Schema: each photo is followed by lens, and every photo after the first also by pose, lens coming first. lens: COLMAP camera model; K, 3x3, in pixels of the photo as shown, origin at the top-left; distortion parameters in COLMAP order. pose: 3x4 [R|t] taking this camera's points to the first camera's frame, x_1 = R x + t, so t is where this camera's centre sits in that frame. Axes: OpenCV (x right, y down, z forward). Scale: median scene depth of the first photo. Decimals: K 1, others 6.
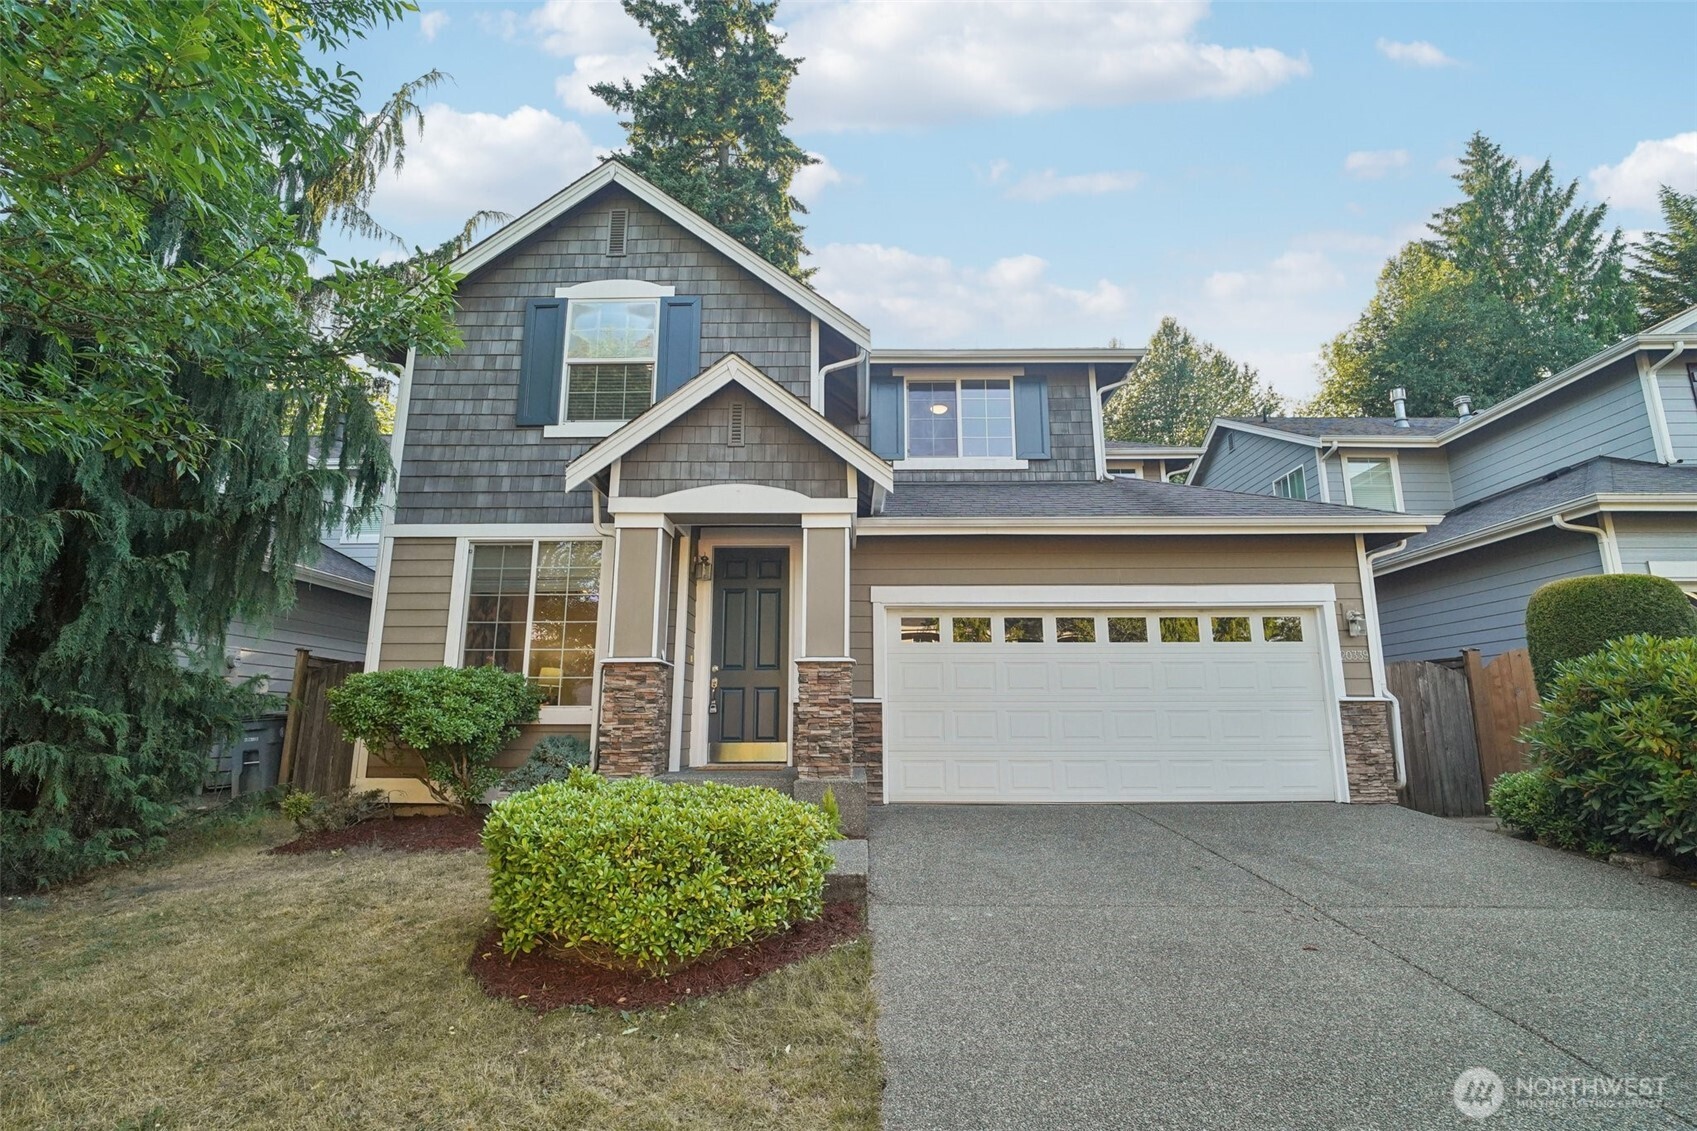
lens RADIAL K [[809.4, 0, 855.6], [0, 809.4, 561.8], [0, 0, 1]] dist [-0.011210, 0.005240]
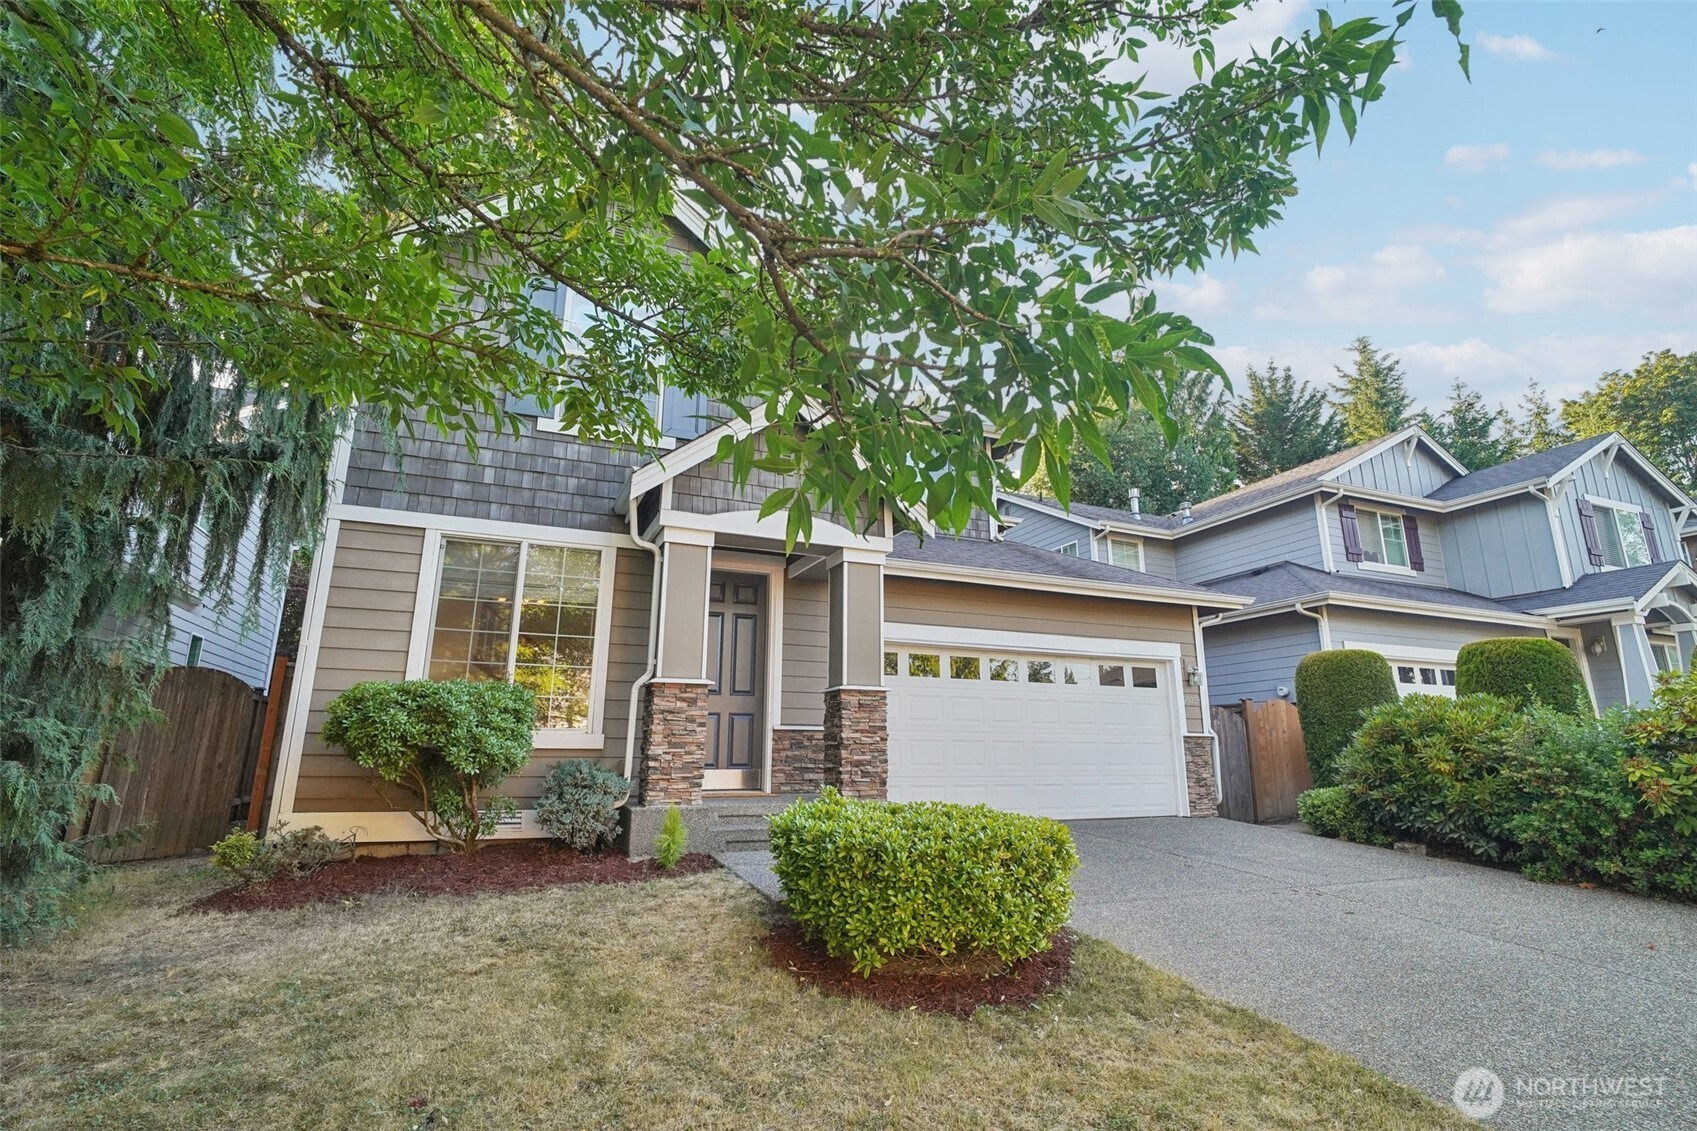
lens RADIAL K [[809.4, 0, 861.4], [0, 809.4, 556.1], [0, 0, 1]] dist [-0.011210, 0.005240]
pose [[0.912717, 0.102623, 0.395494, -0.399201], [-0.083825, 0.994386, -0.064574, 0.015189], [-0.399901, 0.025785, 0.916196, 0.026229]]
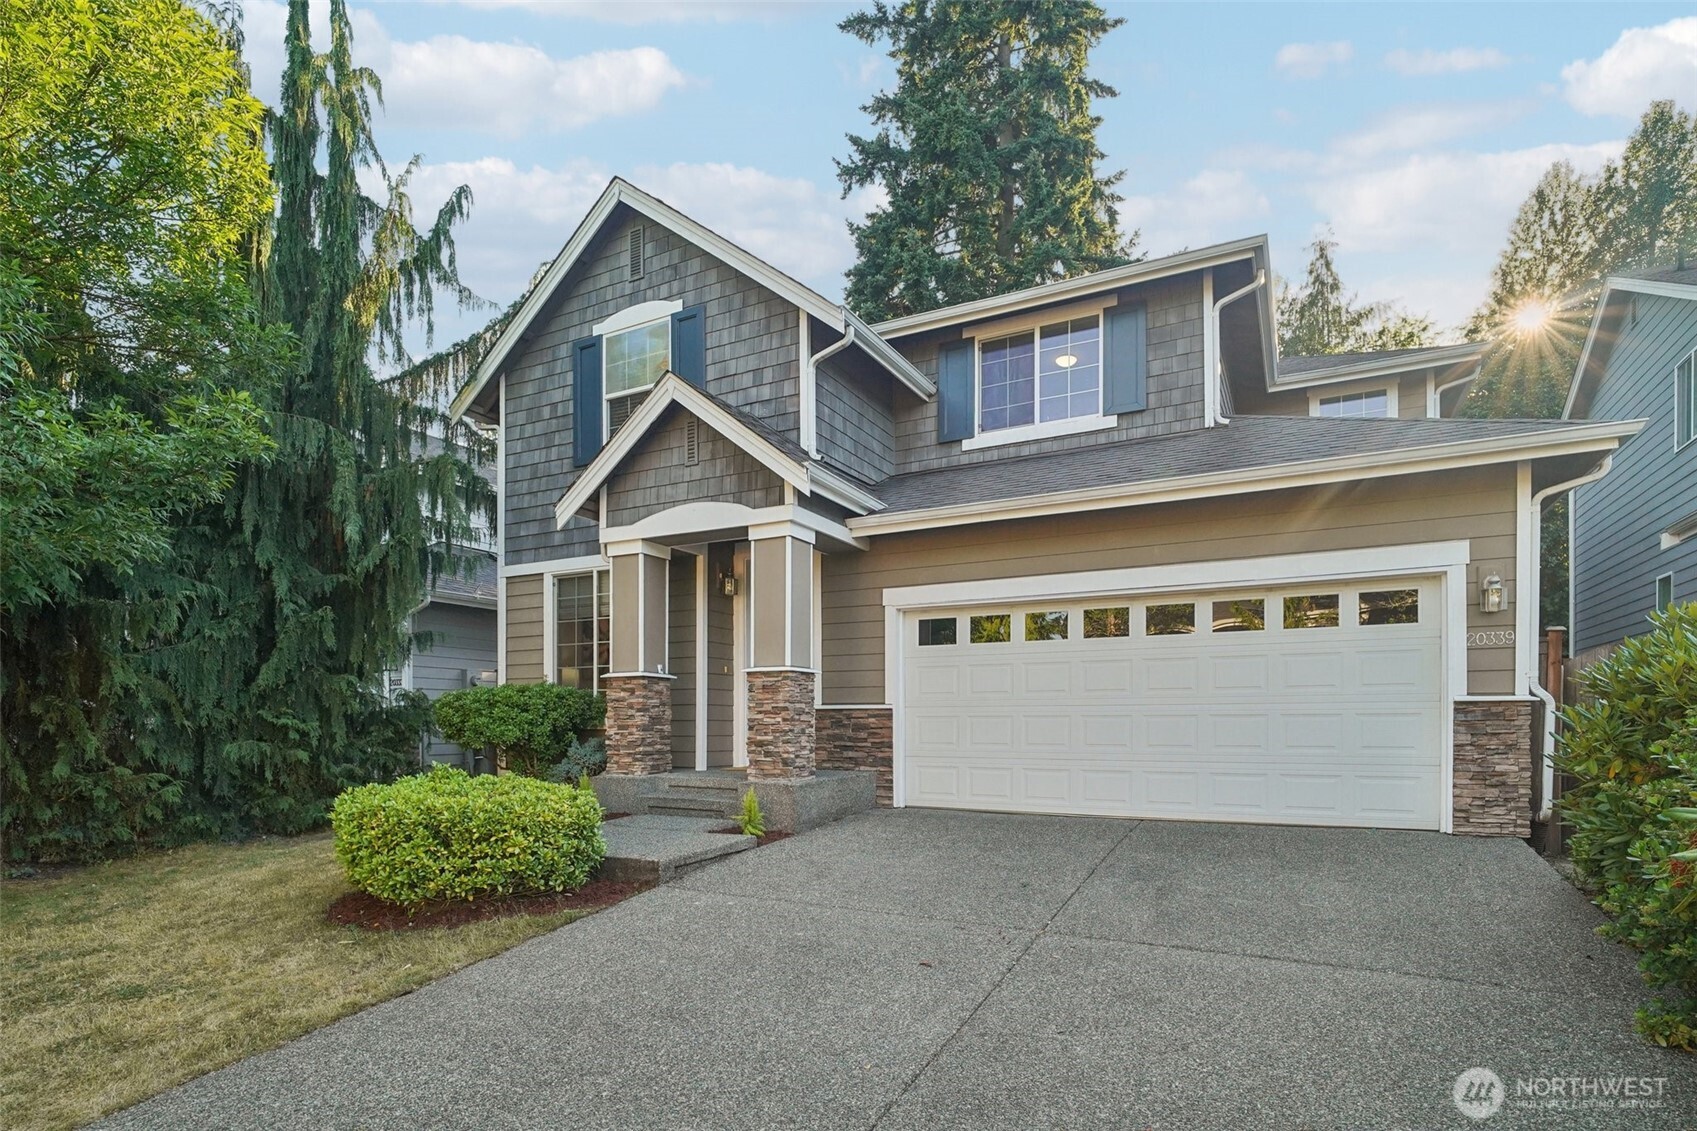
lens RADIAL K [[865.9, 0, 849.6], [0, 865.9, 734.7], [0, 0, 1]] dist [-0.000608, -0.003170]
pose [[0.888811, 0.005414, -0.458241, 0.471094], [0.089859, 0.978460, 0.185853, 0.005264], [0.449377, -0.206365, 0.869180, 0.055205]]
